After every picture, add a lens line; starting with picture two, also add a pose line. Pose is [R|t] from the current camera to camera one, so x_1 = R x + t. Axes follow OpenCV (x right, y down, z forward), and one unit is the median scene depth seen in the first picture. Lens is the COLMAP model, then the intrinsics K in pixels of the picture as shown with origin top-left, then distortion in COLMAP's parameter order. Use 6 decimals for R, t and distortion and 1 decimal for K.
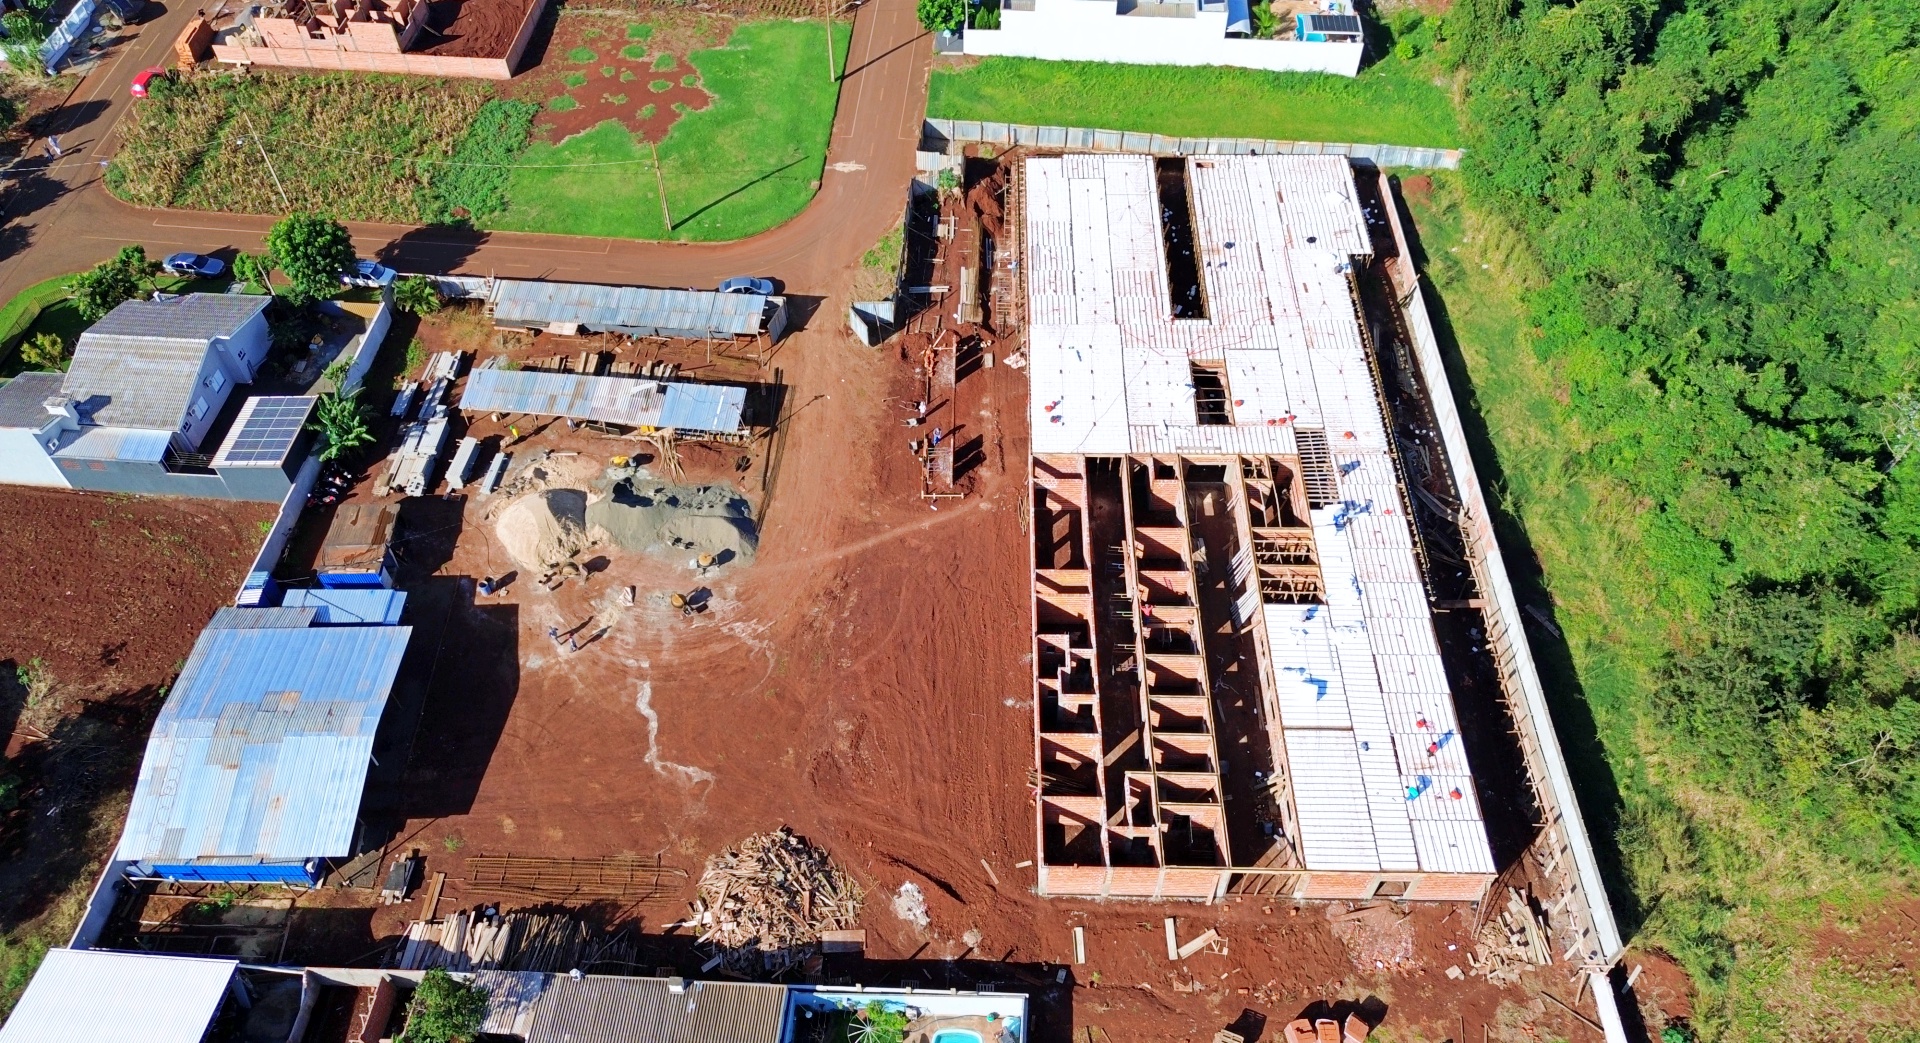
lens RADIAL K [[1307.1, 0, 960.0], [0, 1307.1, 521.5], [0, 0, 1]] dist [0.041415, -0.030048]
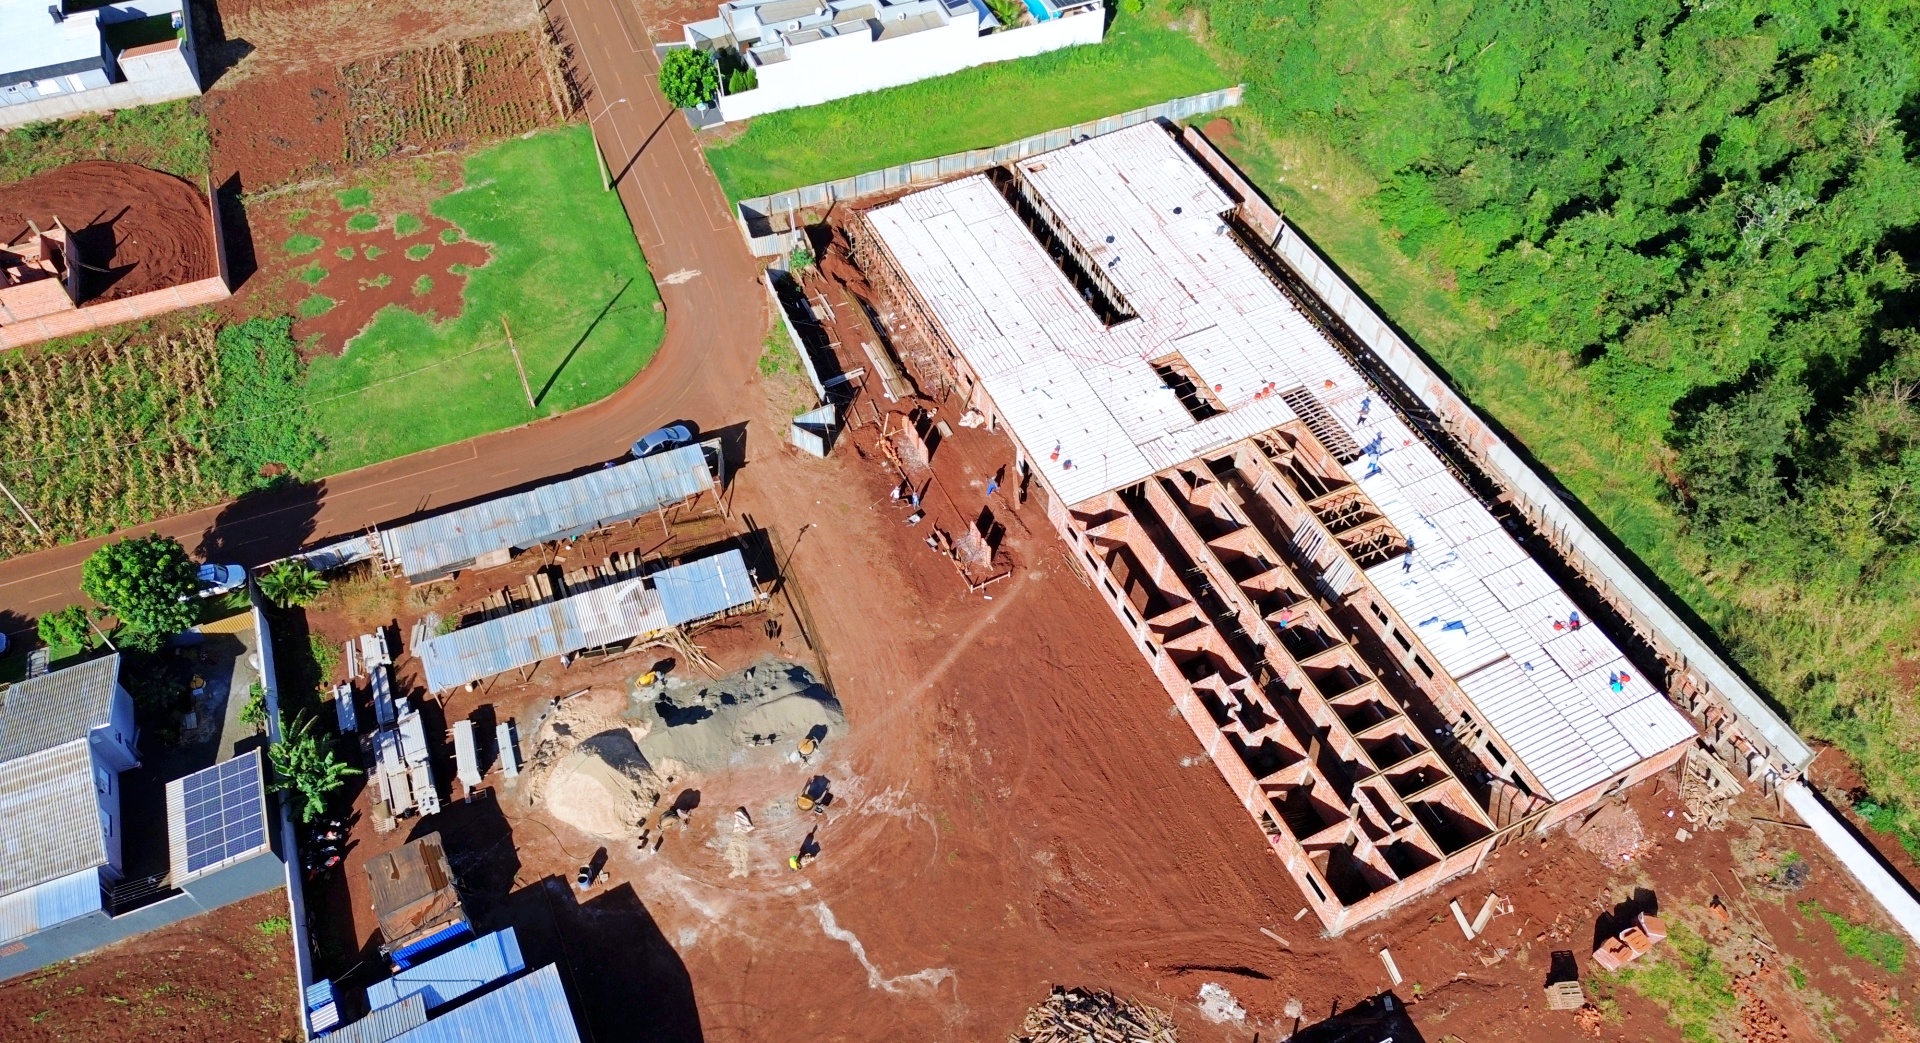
lens RADIAL K [[1307.1, 0, 960.0], [0, 1307.1, 521.5], [0, 0, 1]] dist [0.041415, -0.030048]
pose [[0.896872, -0.349188, 0.271457, -0.269537], [0.345648, 0.936287, 0.062398, -0.125502], [-0.275950, 0.037865, 0.960426, 0.098968]]
